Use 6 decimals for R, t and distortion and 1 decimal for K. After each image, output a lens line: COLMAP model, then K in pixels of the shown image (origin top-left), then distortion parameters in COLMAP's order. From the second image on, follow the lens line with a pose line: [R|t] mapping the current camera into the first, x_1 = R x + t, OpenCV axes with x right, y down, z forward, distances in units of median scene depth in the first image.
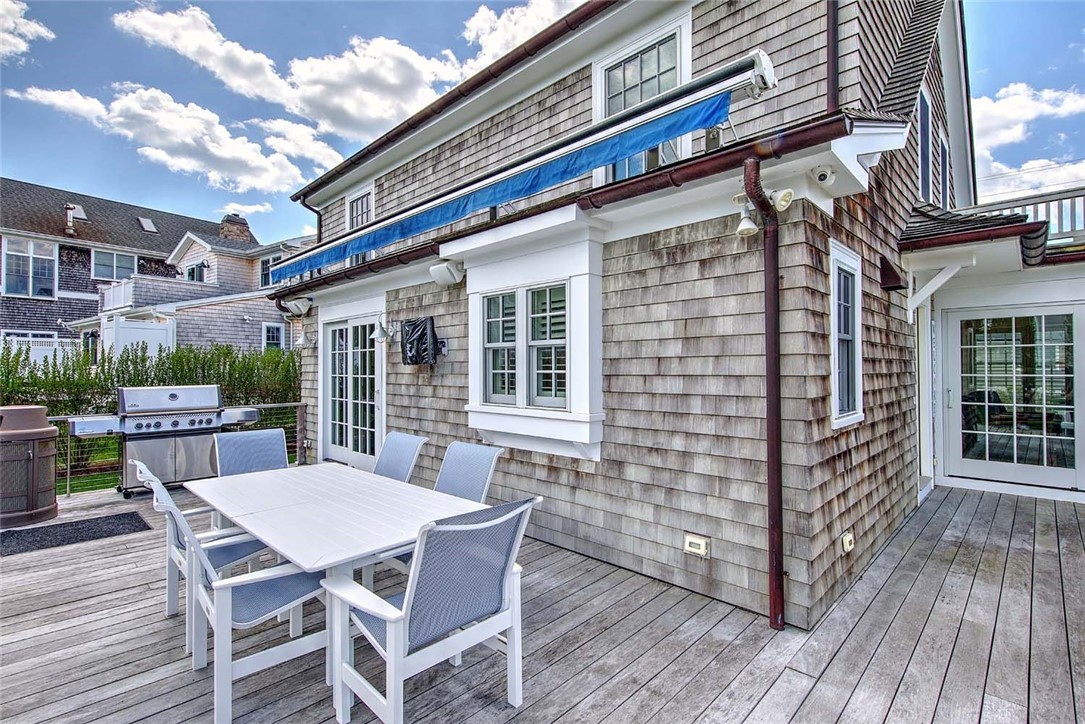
lens RADIAL K [[503.2, 0, 548.5], [0, 503.2, 362.7], [0, 0, 1]] dist [0.001386, 0.000079]
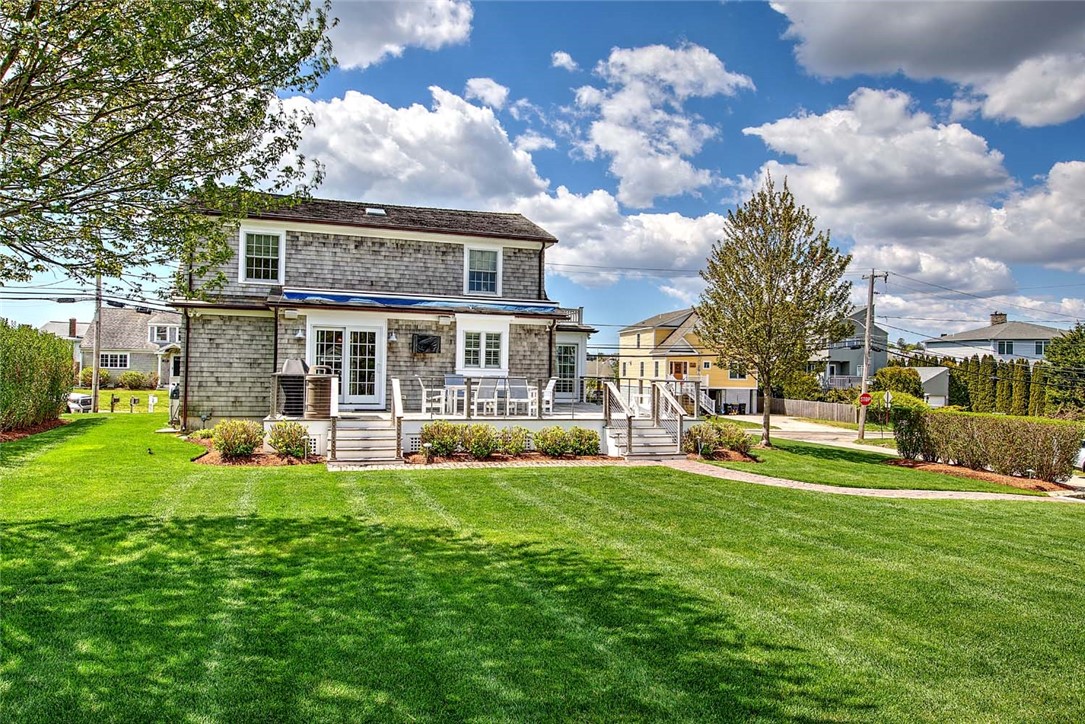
lens RADIAL K [[695.2, 0, 547.3], [0, 695.2, 362.6], [0, 0, 1]] dist [-0.003304, -0.001922]
pose [[0.475338, 0.016907, 0.879641, -4.183348], [-0.033107, 0.999451, -0.001319, 0.046369], [-0.879180, -0.028495, 0.475637, -1.678728]]
